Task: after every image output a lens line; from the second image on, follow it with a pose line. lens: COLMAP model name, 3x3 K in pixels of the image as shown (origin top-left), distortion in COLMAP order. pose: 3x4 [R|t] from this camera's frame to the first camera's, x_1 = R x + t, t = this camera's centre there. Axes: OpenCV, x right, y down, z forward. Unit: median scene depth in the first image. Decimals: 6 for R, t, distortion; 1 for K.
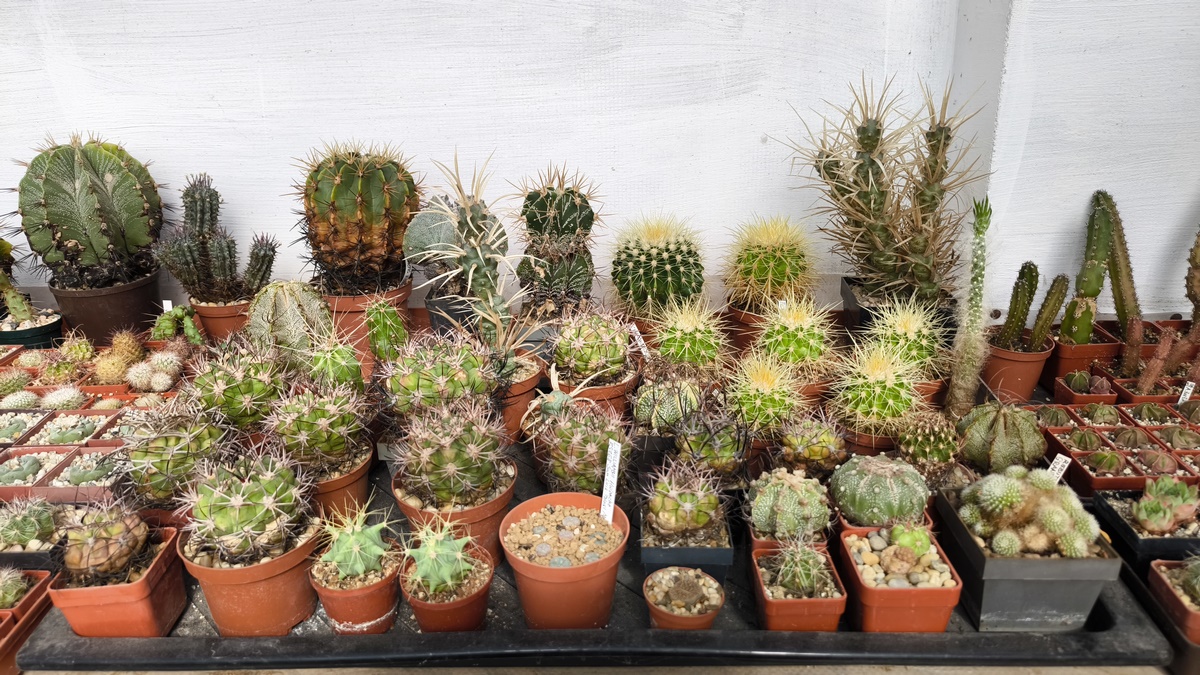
lens RADIAL K [[856.1, 0, 599.9], [0, 856.1, 344.2], [0, 0, 1]] dist [-0.006635, 0.004599]
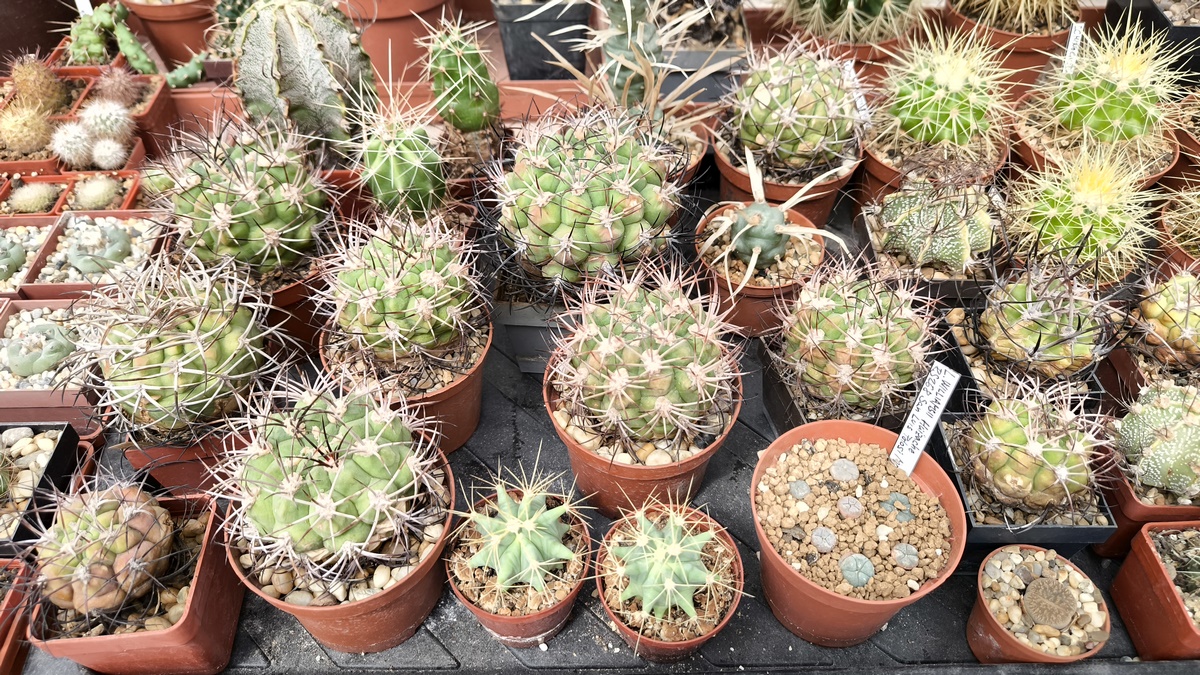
lens RADIAL K [[856.1, 0, 597.8], [0, 856.1, 328.8], [0, 0, 1]] dist [-0.006635, 0.004599]
pose [[0.998976, -0.017469, 0.041743, -0.188905], [-0.001970, 0.904806, 0.425819, -0.123320], [-0.045208, -0.425465, 0.903845, 0.374991]]
